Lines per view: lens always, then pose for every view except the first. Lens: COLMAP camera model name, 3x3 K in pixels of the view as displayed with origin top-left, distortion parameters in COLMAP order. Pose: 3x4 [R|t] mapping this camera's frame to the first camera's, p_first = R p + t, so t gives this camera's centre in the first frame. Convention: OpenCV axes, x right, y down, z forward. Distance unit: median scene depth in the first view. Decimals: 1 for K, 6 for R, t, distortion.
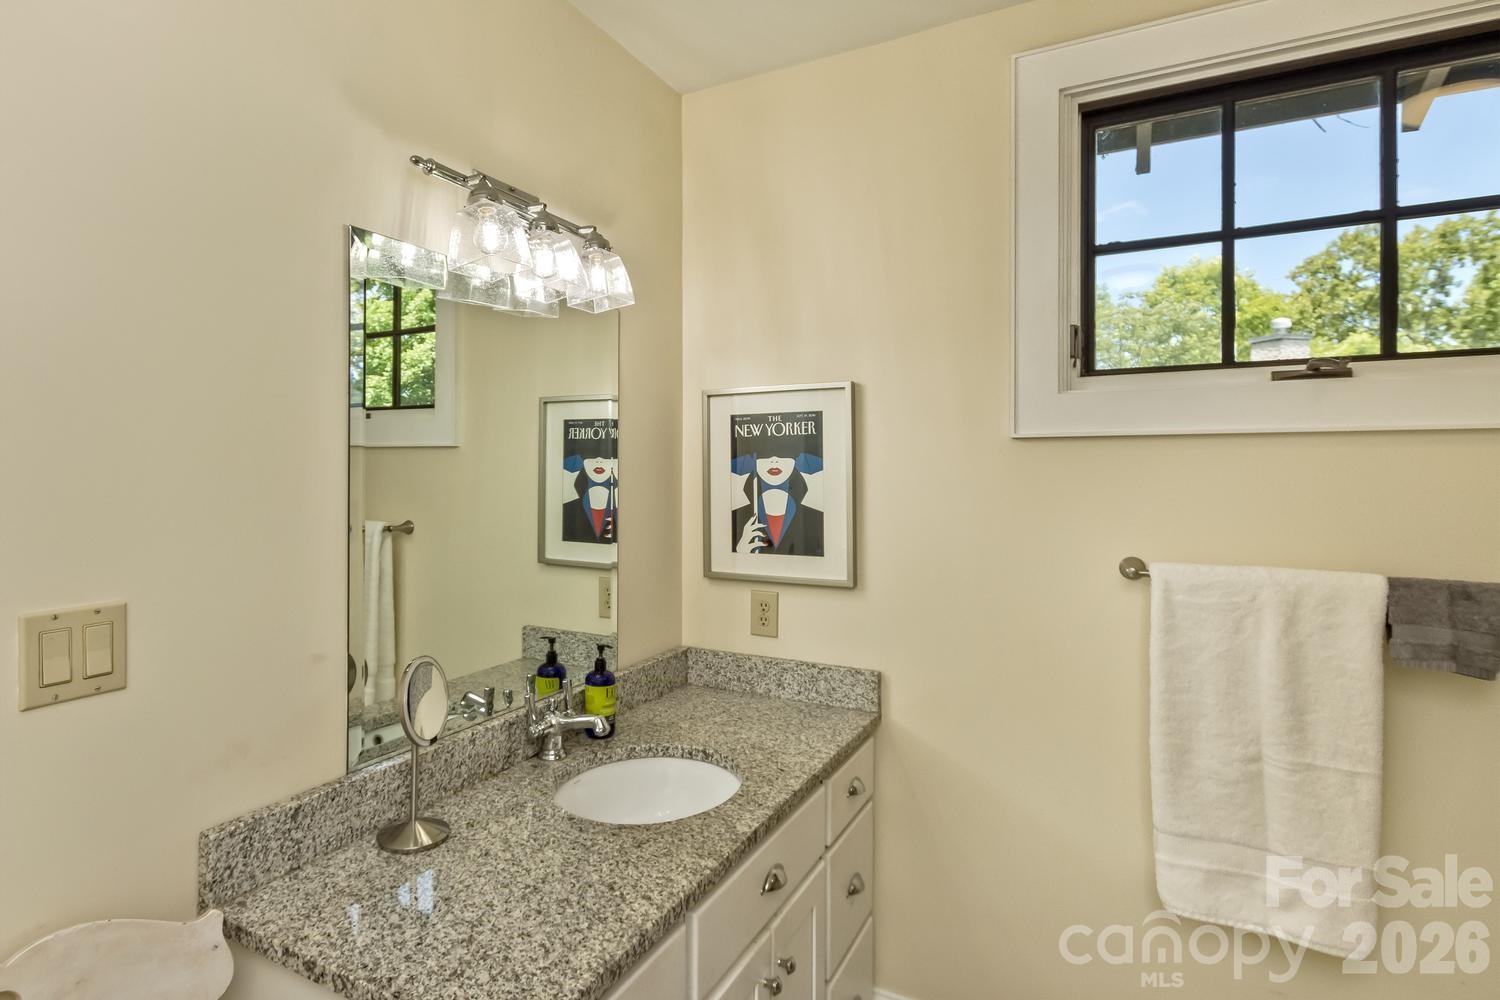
lens RADIAL K [[830.2, 0, 750.3], [0, 830.2, 478.0], [0, 0, 1]] dist [-0.001004, -0.000182]
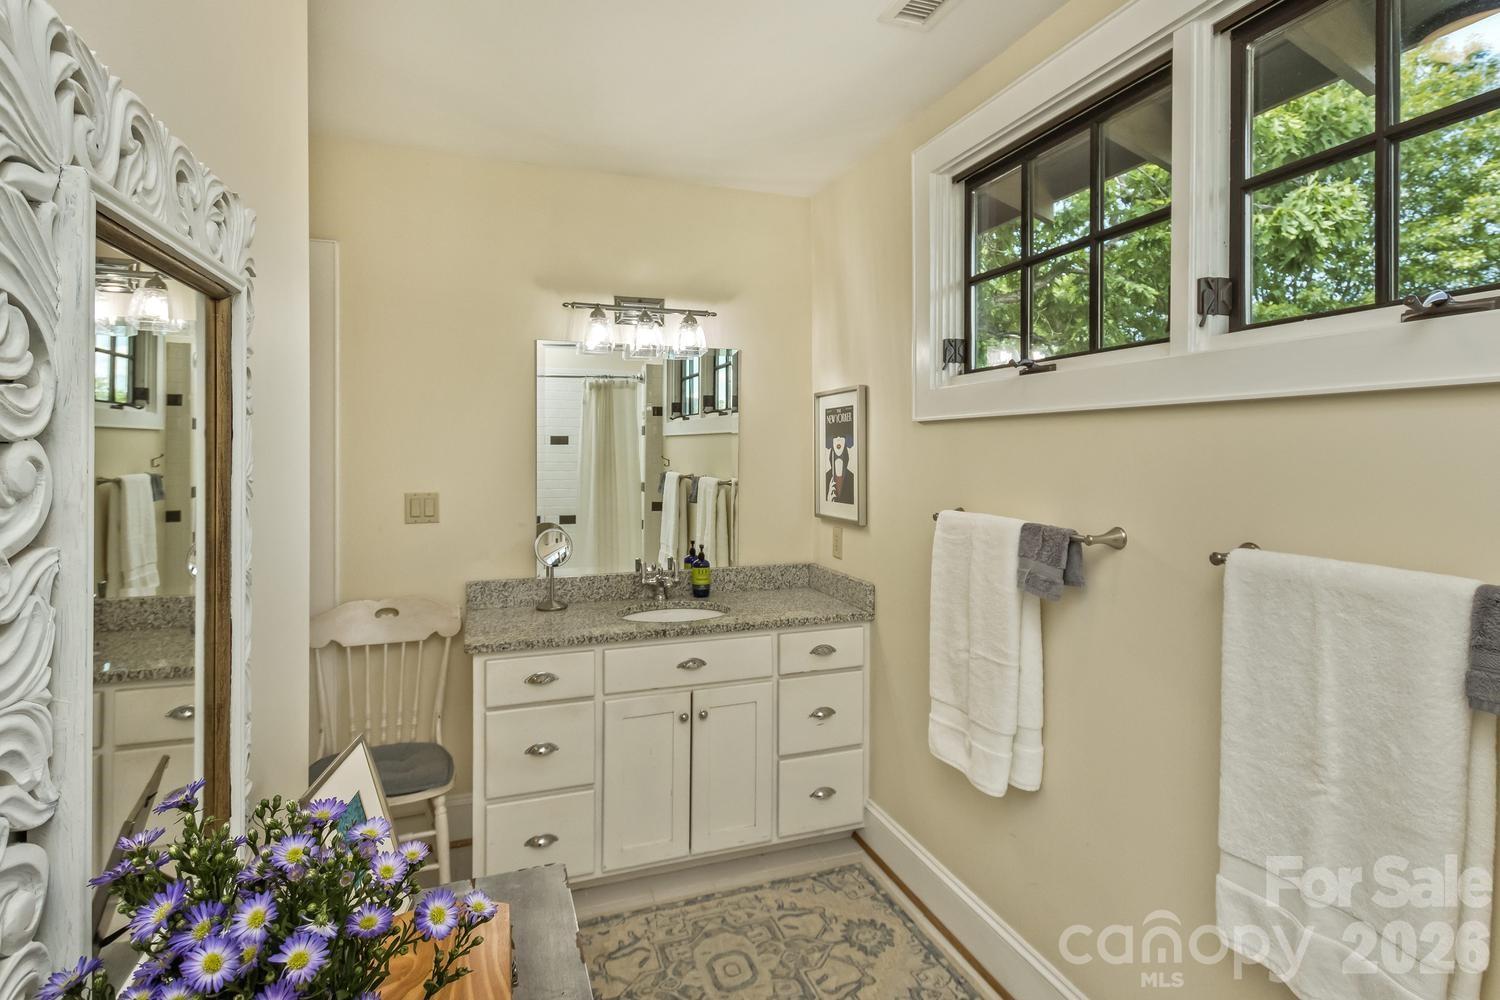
lens RADIAL K [[771.8, 0, 755.0], [0, 771.8, 446.4], [0, 0, 1]] dist [0.000571, 0.000017]
pose [[0.754617, -0.003303, -0.656157, 0.830255], [-0.003231, 0.999957, -0.008749, 0.004435], [0.656158, 0.008722, 0.754573, -0.137848]]
